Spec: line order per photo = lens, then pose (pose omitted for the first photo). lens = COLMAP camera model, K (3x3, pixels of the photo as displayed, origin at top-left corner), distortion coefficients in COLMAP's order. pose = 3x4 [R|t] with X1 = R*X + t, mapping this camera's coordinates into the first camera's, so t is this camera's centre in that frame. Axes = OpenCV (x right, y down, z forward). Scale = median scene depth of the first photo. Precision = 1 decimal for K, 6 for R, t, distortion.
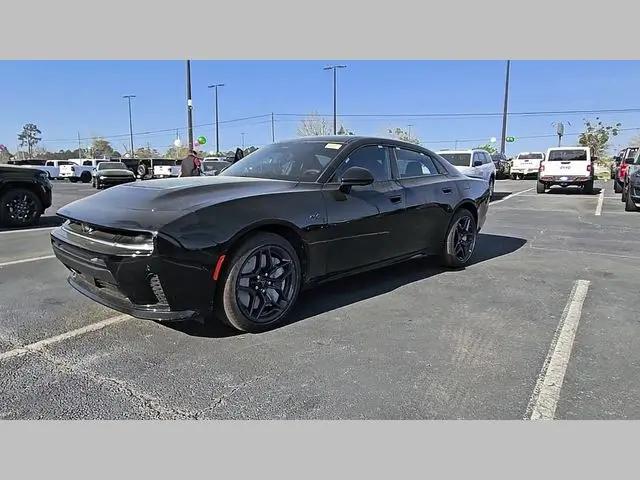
lens RADIAL K [[436.9, 0, 307.2], [0, 436.9, 239.7], [0, 0, 1]] dist [0.005099, -0.004217]
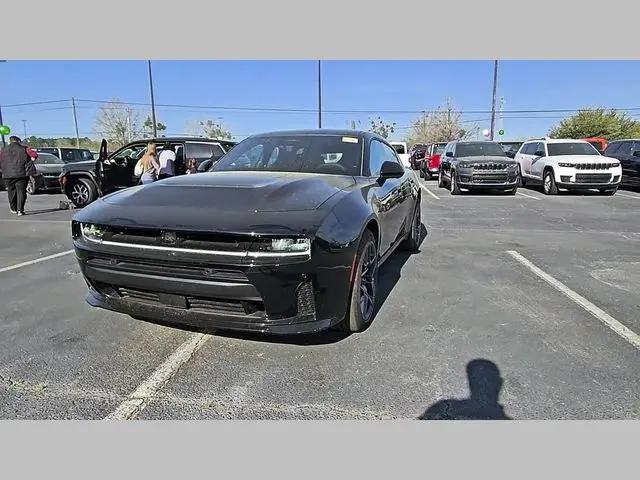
lens RADIAL K [[436.9, 0, 307.2], [0, 436.9, 239.7], [0, 0, 1]] dist [0.005099, -0.004217]
pose [[0.908887, -0.077938, 0.409696, -0.433589], [0.071150, 0.996958, 0.031812, -0.021771], [-0.410929, 0.000236, 0.911667, 0.113663]]
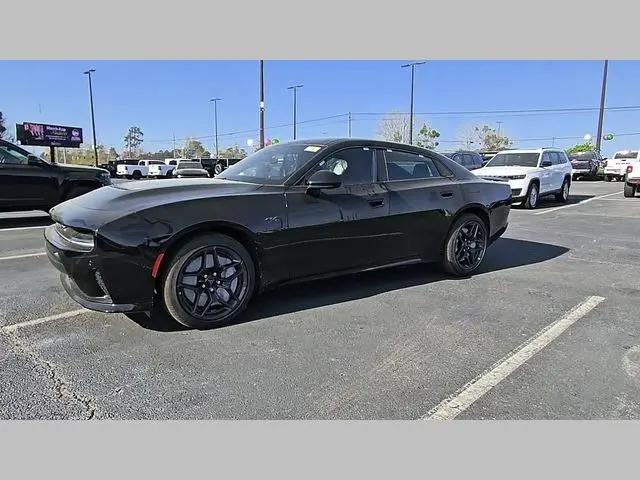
lens RADIAL K [[436.9, 0, 307.2], [0, 436.9, 239.7], [0, 0, 1]] dist [0.005099, -0.004217]
pose [[0.982604, 0.032303, -0.182884, 0.223111], [-0.031996, 0.999477, 0.004630, -0.009967], [0.182938, 0.001302, 0.983124, 0.013649]]
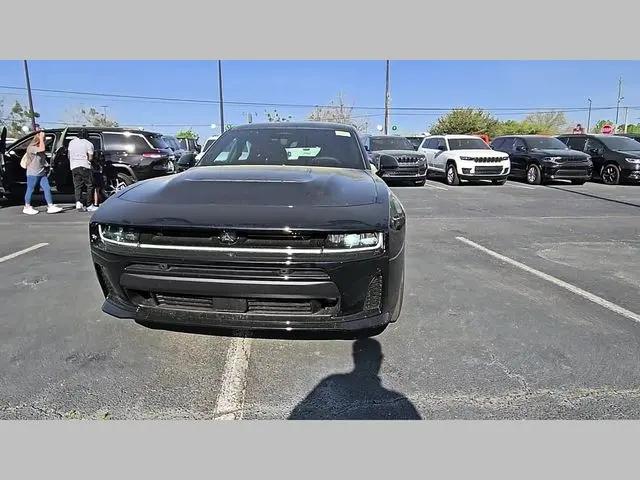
lens RADIAL K [[436.9, 0, 307.2], [0, 436.9, 239.7], [0, 0, 1]] dist [0.005099, -0.004217]
pose [[0.785100, -0.119987, 0.607636, -0.612135], [0.099283, 0.992750, 0.067755, -0.042927], [-0.611360, 0.007133, 0.791320, 0.232291]]
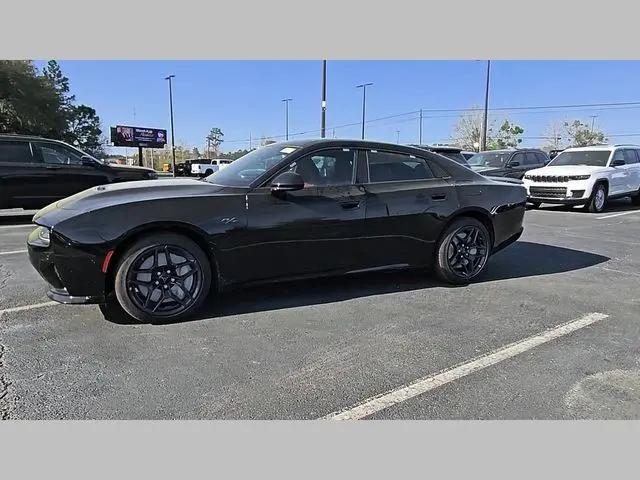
lens RADIAL K [[436.9, 0, 307.2], [0, 436.9, 239.7], [0, 0, 1]] dist [0.005099, -0.004217]
pose [[0.937256, 0.058900, -0.343631, 0.428271], [-0.057282, 0.998247, 0.014868, -0.025596], [0.343904, 0.005749, 0.938987, 0.073615]]
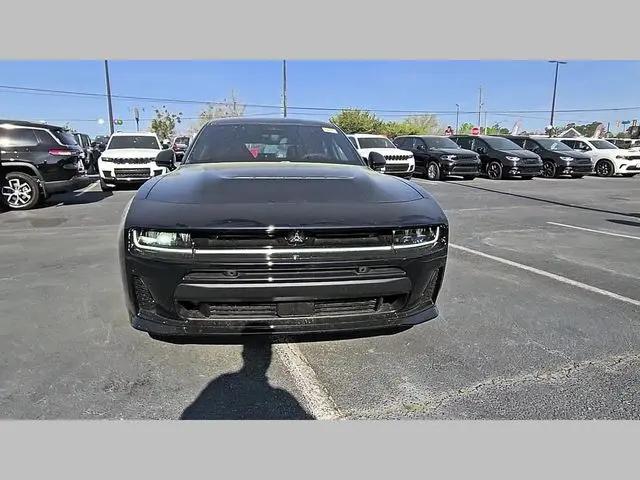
lens RADIAL K [[437.1, 0, 310.1], [0, 437.1, 238.3], [0, 0, 1]] dist [0.003529, -0.000236]
pose [[0.608675, -0.151819, 0.778759, -0.745439], [0.124123, 0.987658, 0.095530, -0.064744], [-0.783650, 0.038515, 0.620007, 0.389685]]
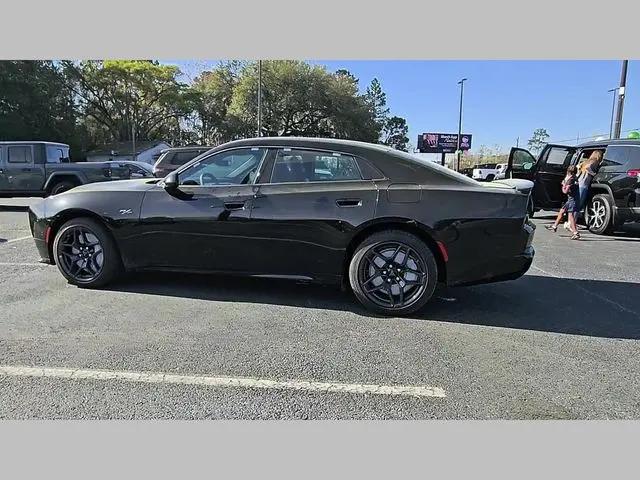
lens RADIAL K [[436.9, 0, 307.2], [0, 436.9, 239.7], [0, 0, 1]] dist [0.005099, -0.004217]
pose [[0.500700, 0.133217, -0.855309, 1.044255], [-0.139018, 0.987636, 0.072446, -0.105653], [0.854385, 0.082629, 0.513029, 0.634712]]
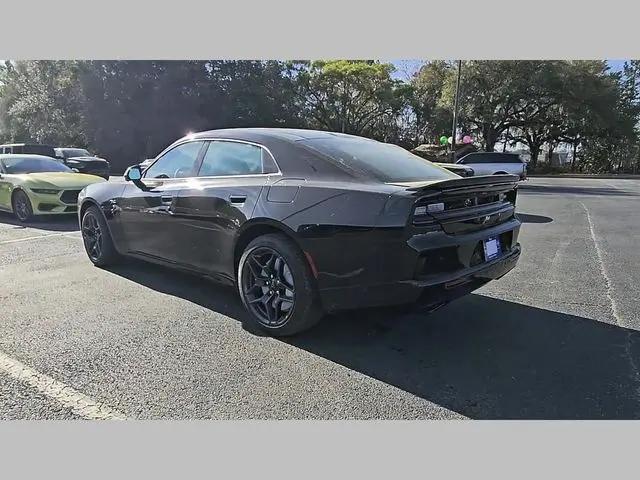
lens RADIAL K [[436.9, 0, 307.2], [0, 436.9, 239.7], [0, 0, 1]] dist [0.005099, -0.004217]
pose [[0.027547, 0.162353, -0.986348, 1.107560], [-0.158152, 0.975003, 0.156069, -0.196329], [0.987030, 0.151694, 0.052535, 1.226182]]
